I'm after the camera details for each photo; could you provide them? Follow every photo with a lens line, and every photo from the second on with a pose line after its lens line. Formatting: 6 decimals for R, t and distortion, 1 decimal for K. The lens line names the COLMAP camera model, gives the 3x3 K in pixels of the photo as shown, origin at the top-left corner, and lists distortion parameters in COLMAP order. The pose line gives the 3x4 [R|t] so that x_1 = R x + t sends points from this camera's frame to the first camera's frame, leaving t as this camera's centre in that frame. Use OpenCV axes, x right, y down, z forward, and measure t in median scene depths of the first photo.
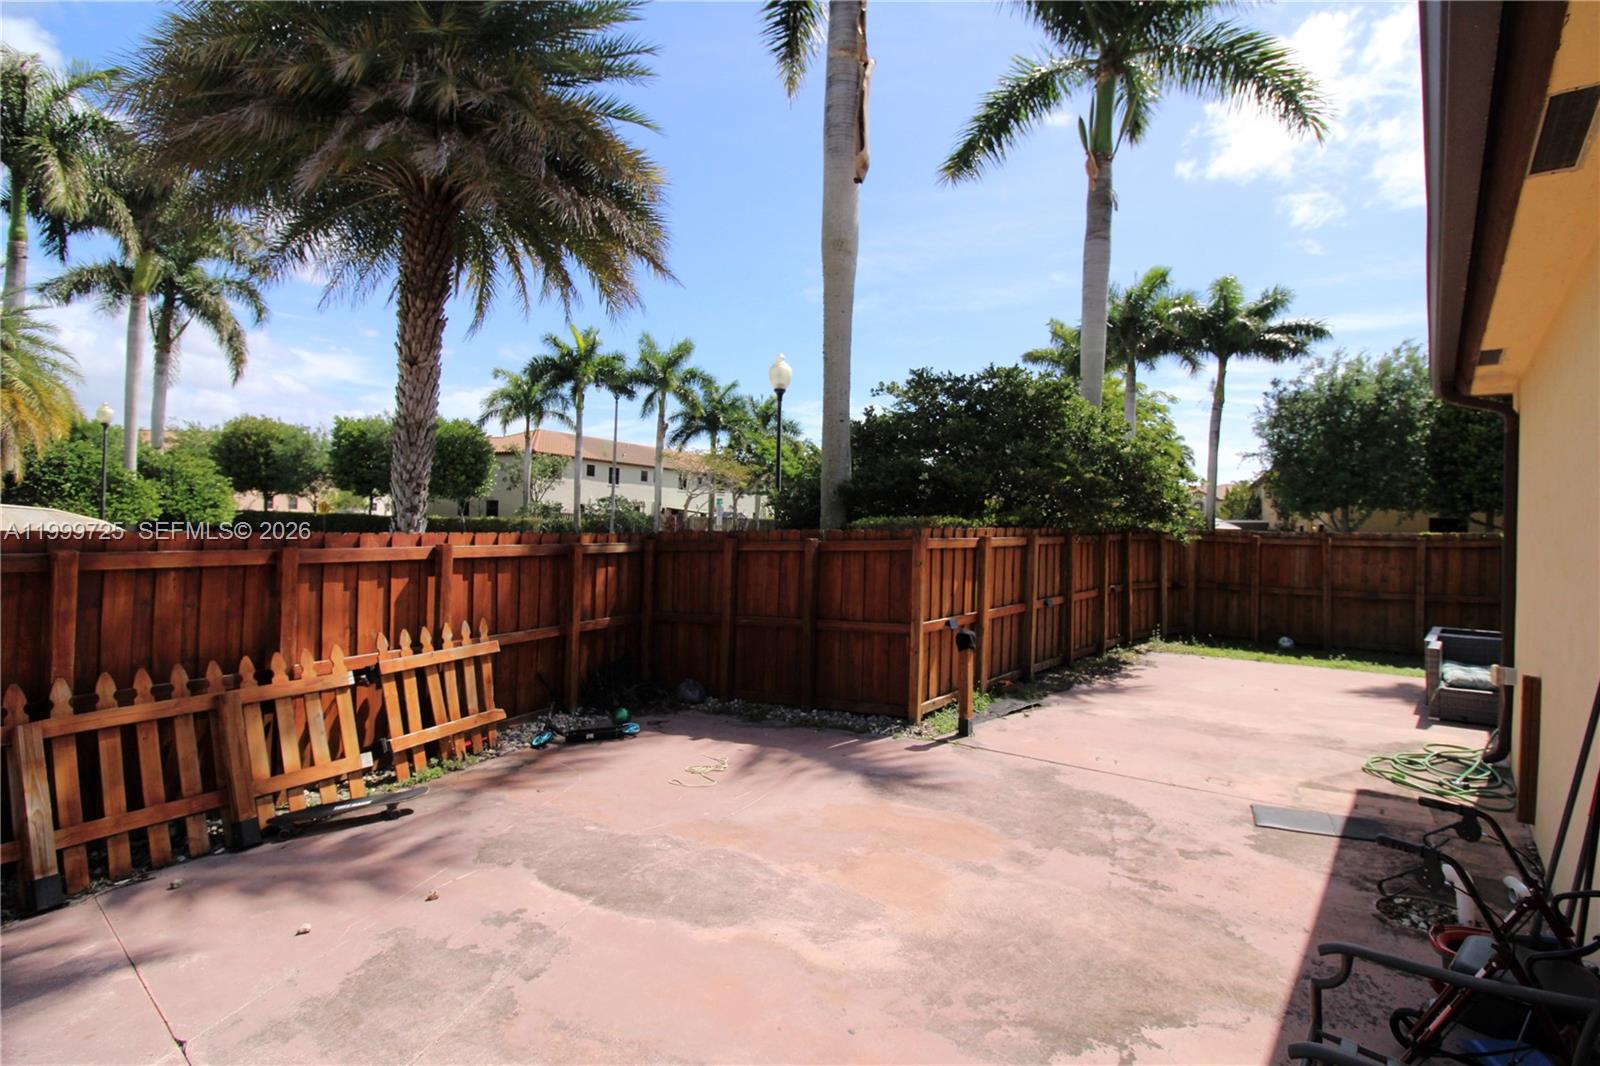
lens RADIAL K [[749.8, 0, 803.5], [0, 749.8, 517.7], [0, 0, 1]] dist [0.001381, -0.013340]
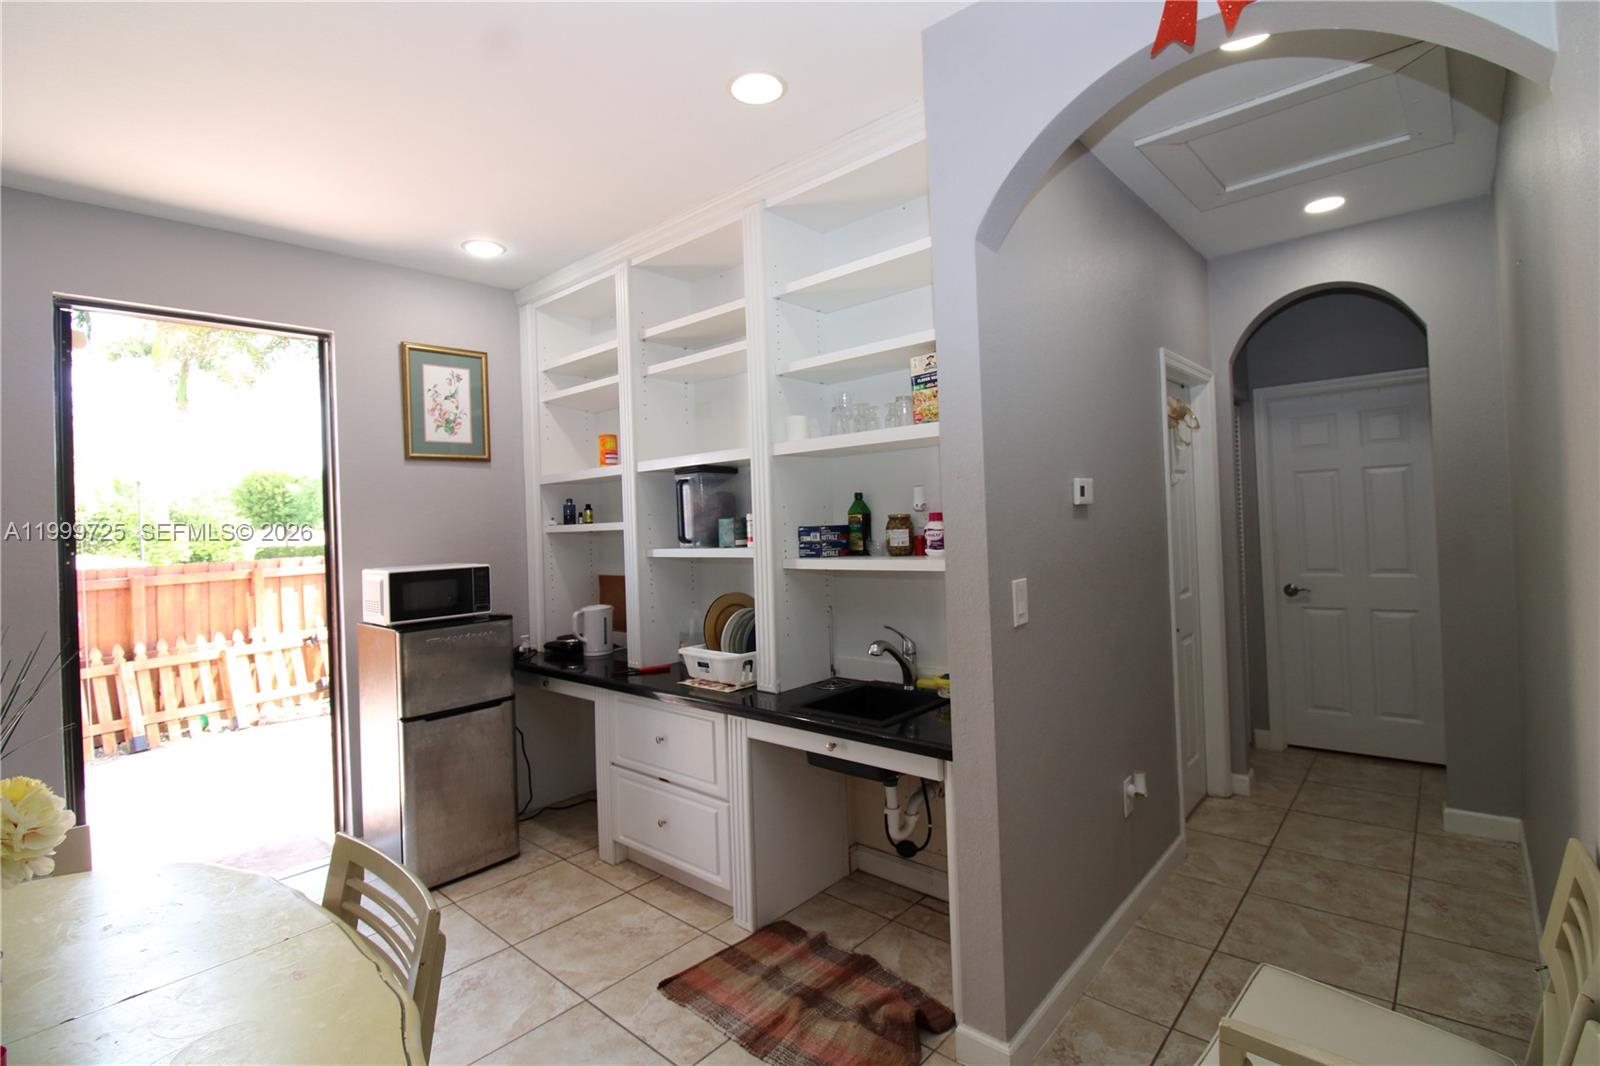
lens RADIAL K [[749.8, 0, 790.8], [0, 749.8, 521.1], [0, 0, 1]] dist [0.001381, -0.013340]
pose [[0.997220, -0.065749, -0.035073, 0.697947], [0.065847, 0.997828, 0.001643, 0.010924], [0.034889, -0.003948, 0.999383, -0.788301]]
